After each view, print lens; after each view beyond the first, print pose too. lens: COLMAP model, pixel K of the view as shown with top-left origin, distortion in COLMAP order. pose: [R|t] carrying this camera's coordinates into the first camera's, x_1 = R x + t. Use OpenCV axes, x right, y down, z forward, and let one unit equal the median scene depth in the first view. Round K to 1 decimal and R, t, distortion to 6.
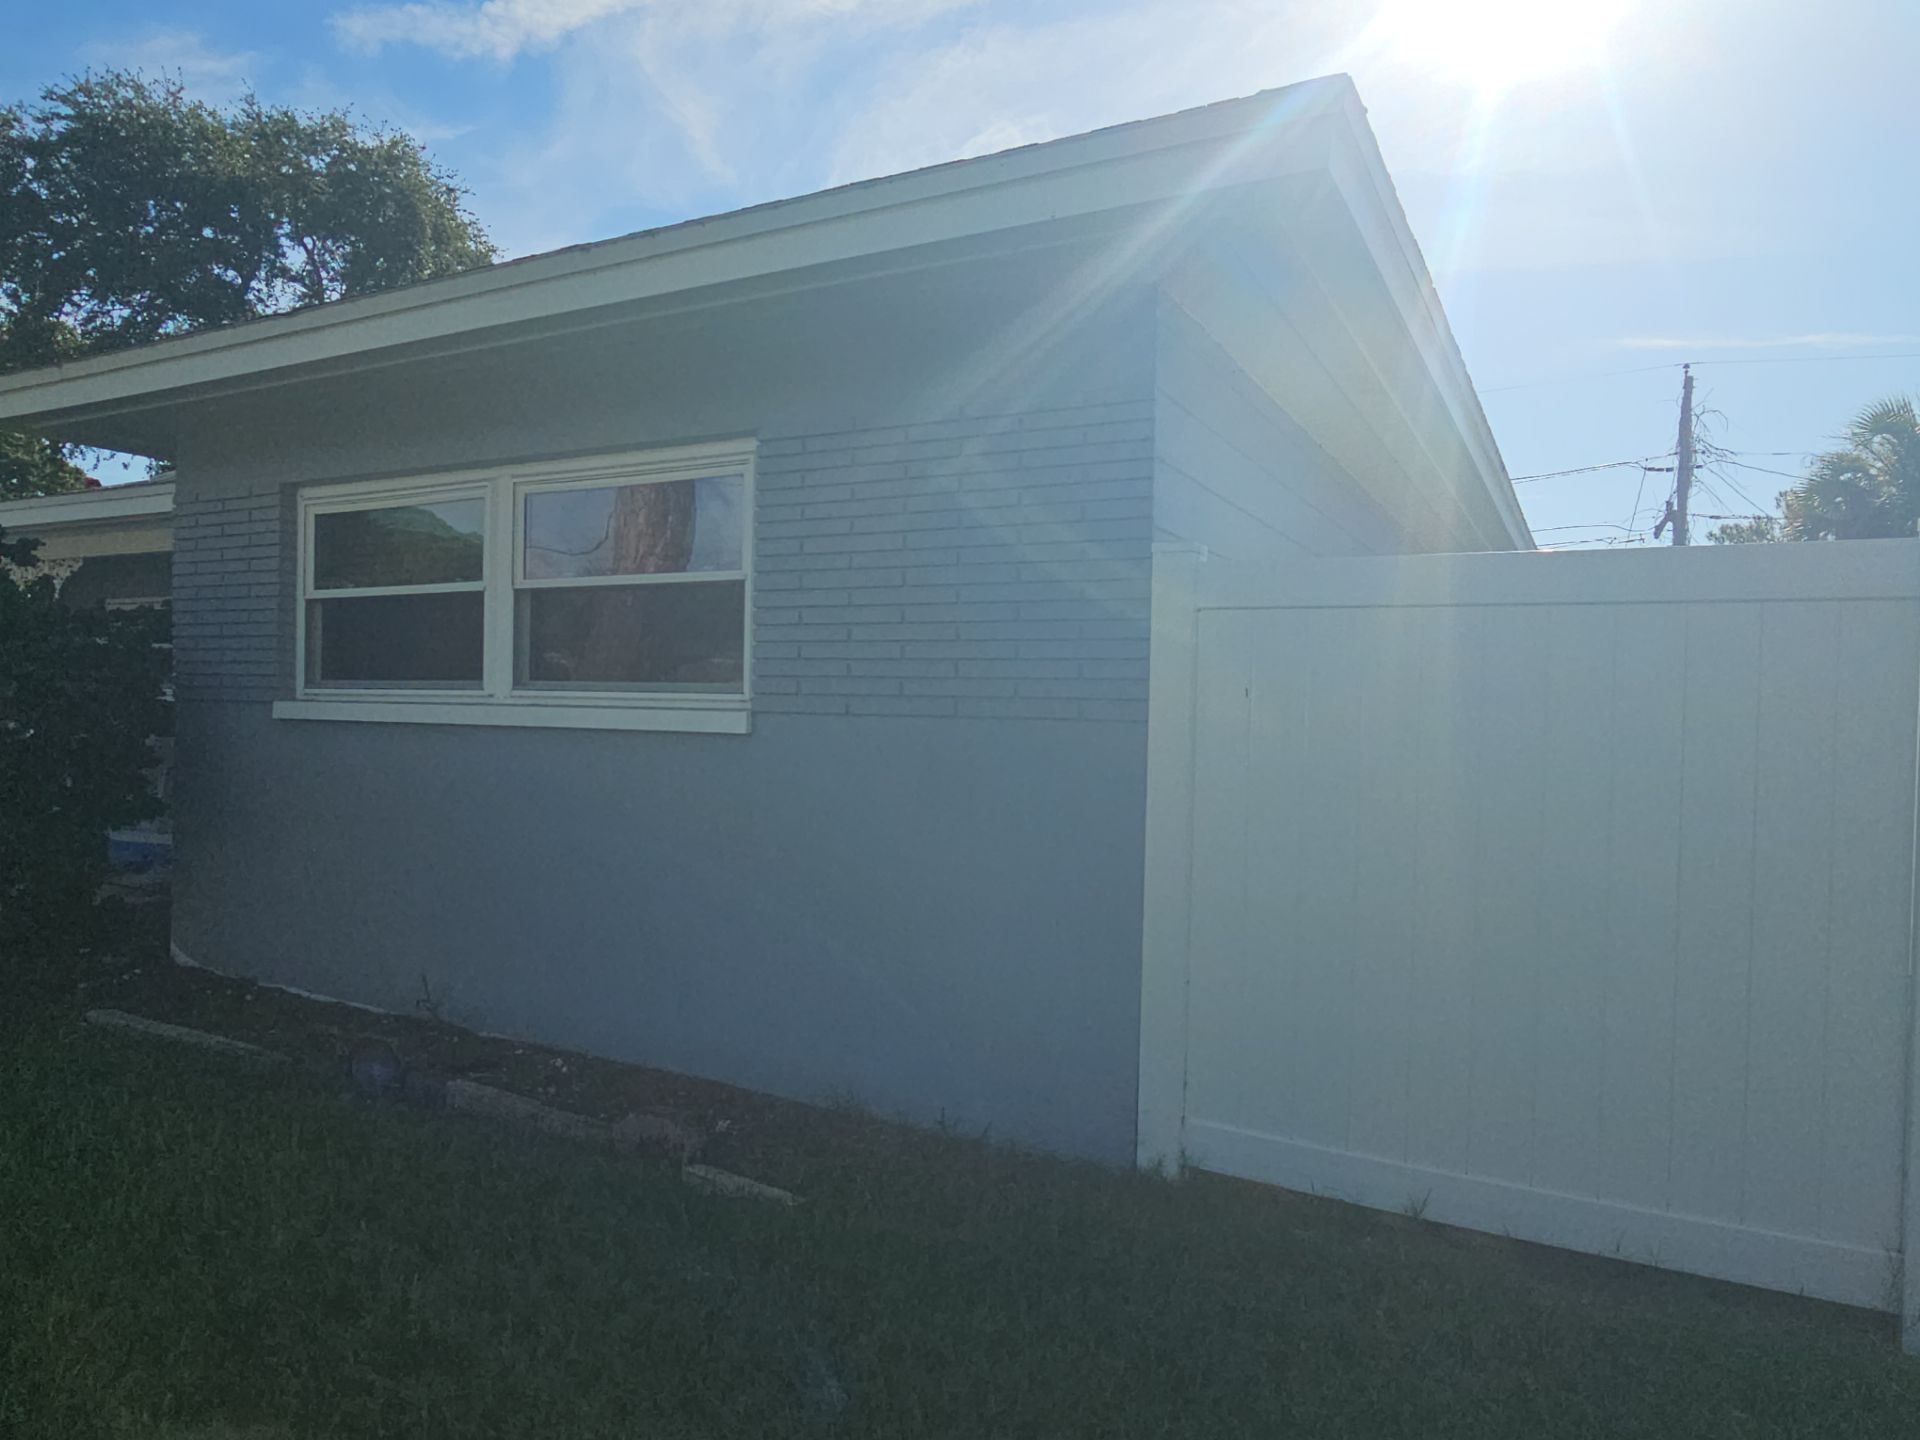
lens RADIAL K [[1260.7, 0, 923.0], [0, 1260.7, 702.1], [0, 0, 1]] dist [0.045953, -0.034732]
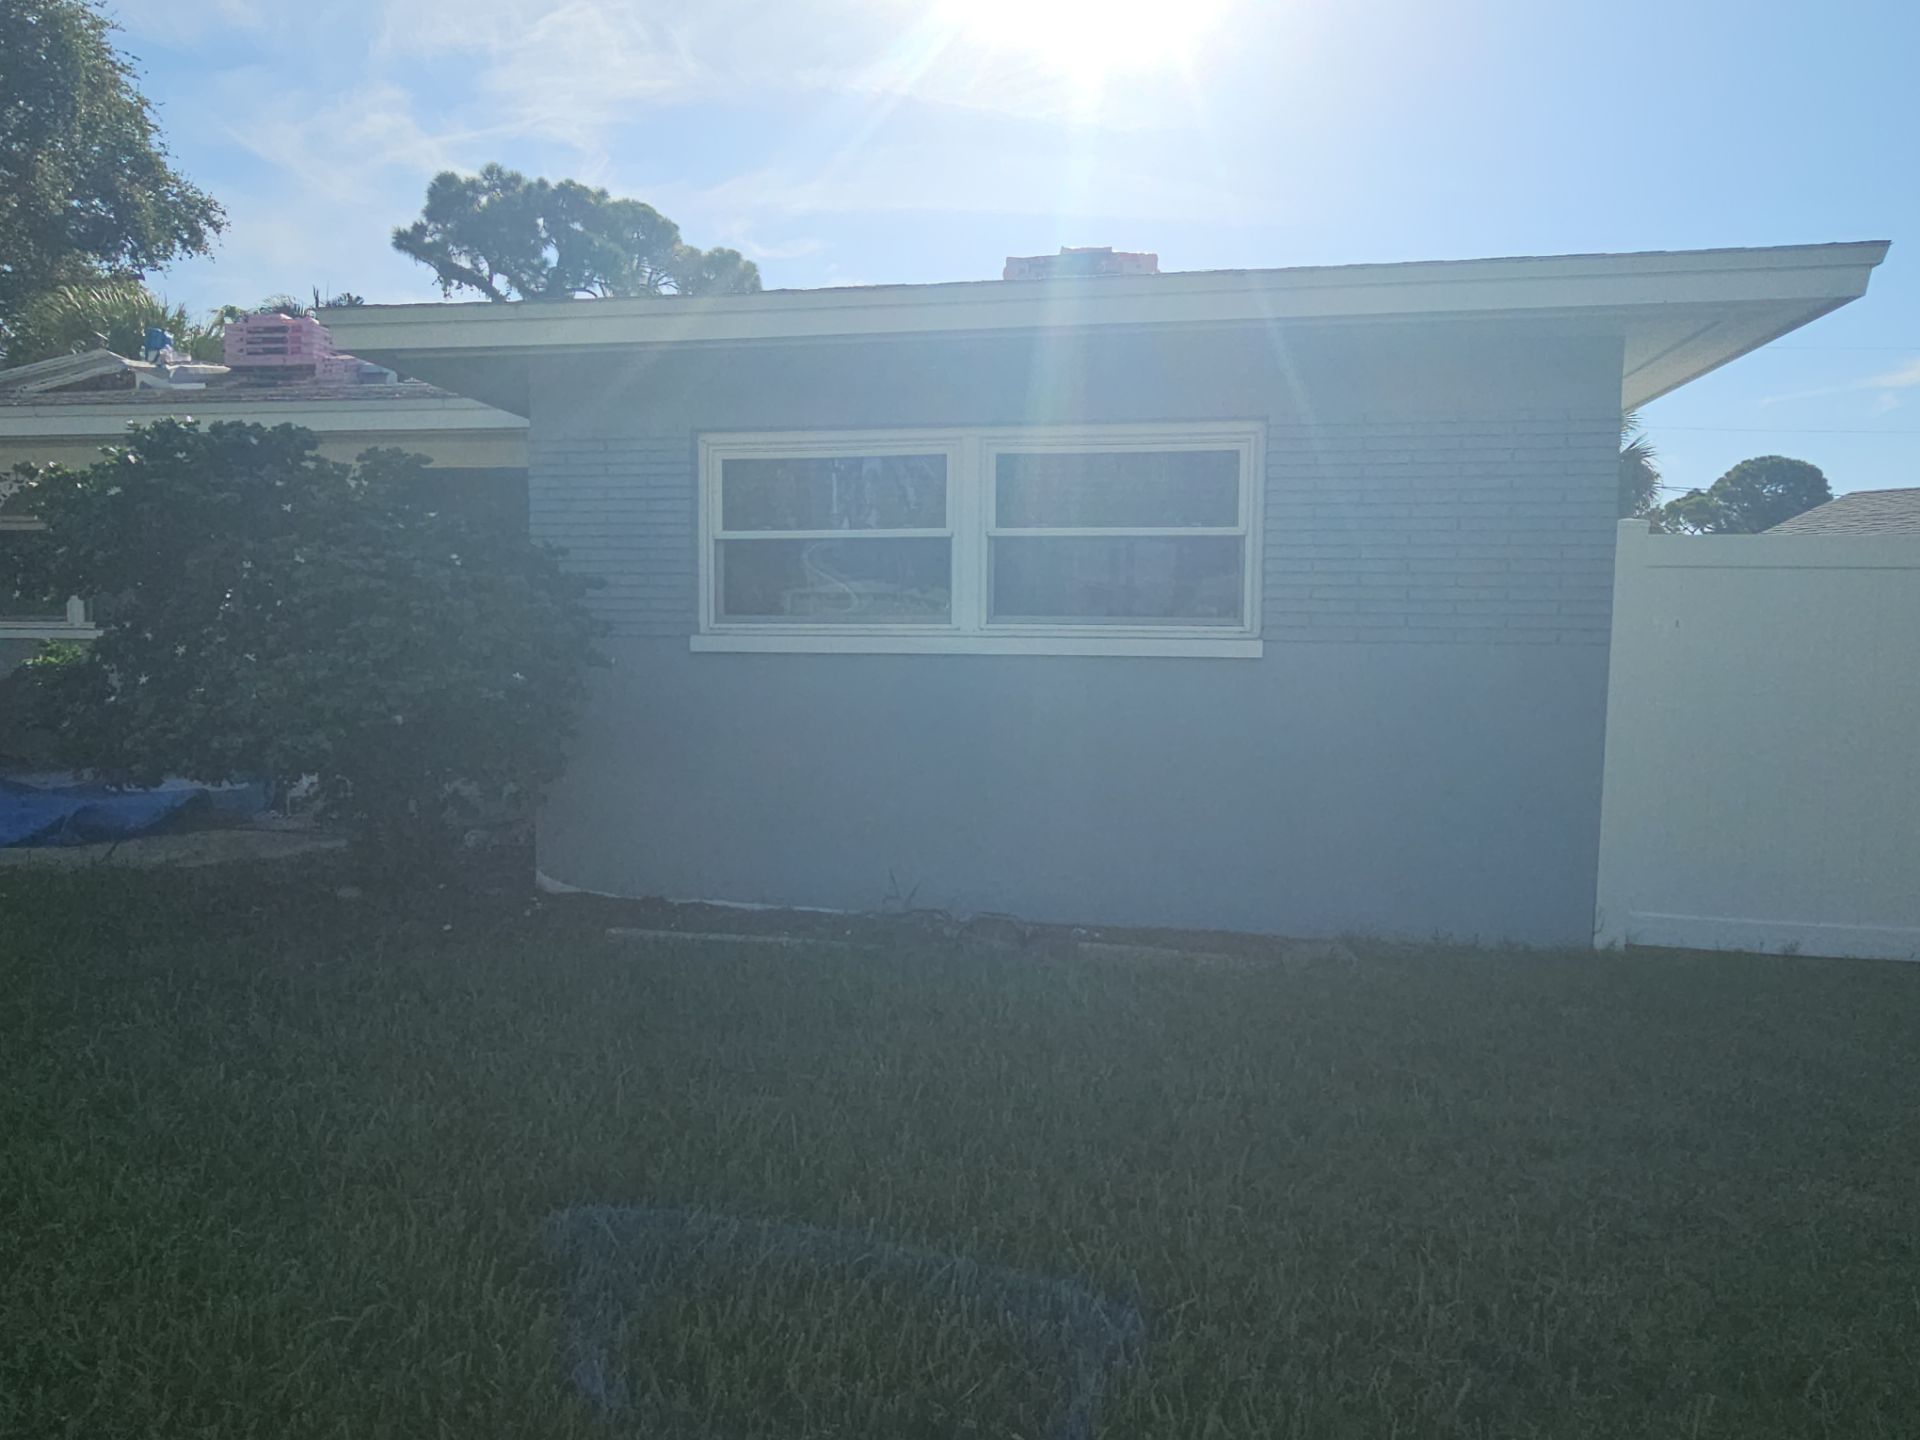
lens RADIAL K [[1260.7, 0, 923.0], [0, 1260.7, 702.1], [0, 0, 1]] dist [0.045953, -0.034732]
pose [[0.941985, -0.030346, 0.334281, -0.752054], [0.008444, 0.997732, 0.066779, -0.015318], [-0.335550, -0.060082, 0.940105, -0.073747]]
